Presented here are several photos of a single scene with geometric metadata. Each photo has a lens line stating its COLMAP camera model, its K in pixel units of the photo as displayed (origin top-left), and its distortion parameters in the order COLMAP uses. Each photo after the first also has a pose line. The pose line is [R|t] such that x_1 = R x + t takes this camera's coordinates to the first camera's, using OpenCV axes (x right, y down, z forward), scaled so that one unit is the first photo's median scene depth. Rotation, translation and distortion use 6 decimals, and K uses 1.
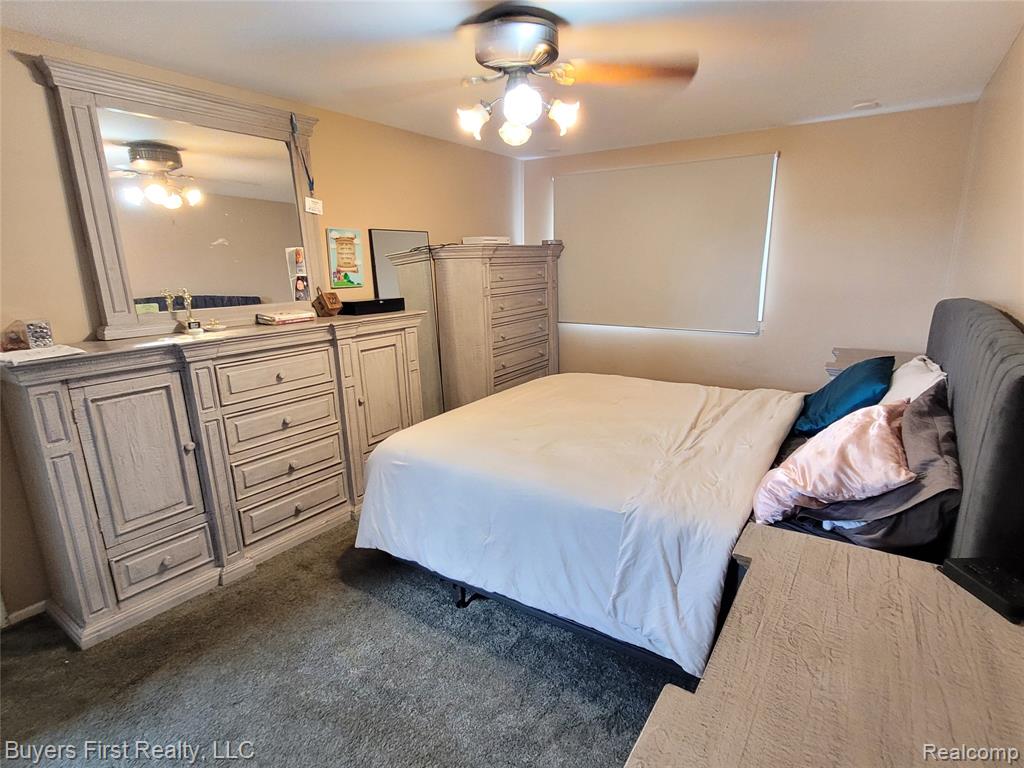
lens RADIAL K [[531.5, 0, 513.0], [0, 531.5, 392.9], [0, 0, 1]] dist [-0.001708, -0.002848]
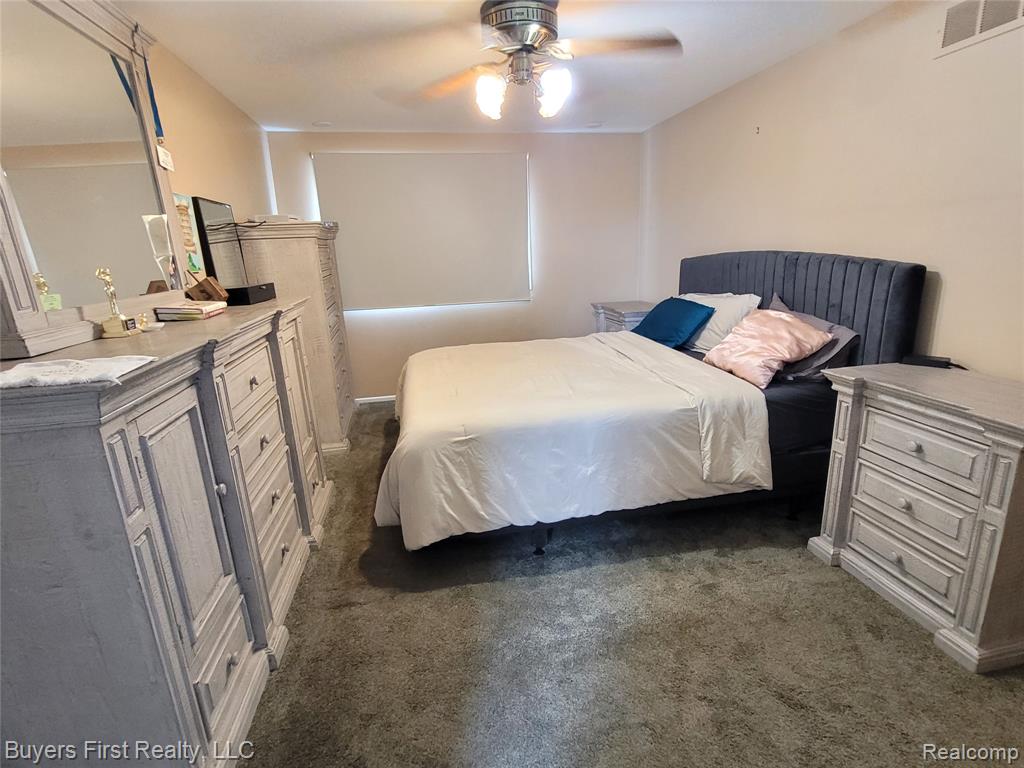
lens RADIAL K [[531.5, 0, 518.6], [0, 531.5, 383.2], [0, 0, 1]] dist [-0.001708, -0.002848]
pose [[0.705895, -0.183825, 0.684047, -0.594628], [0.190342, 0.979443, 0.066785, -0.008286], [-0.682262, 0.083060, 0.726374, 0.168982]]
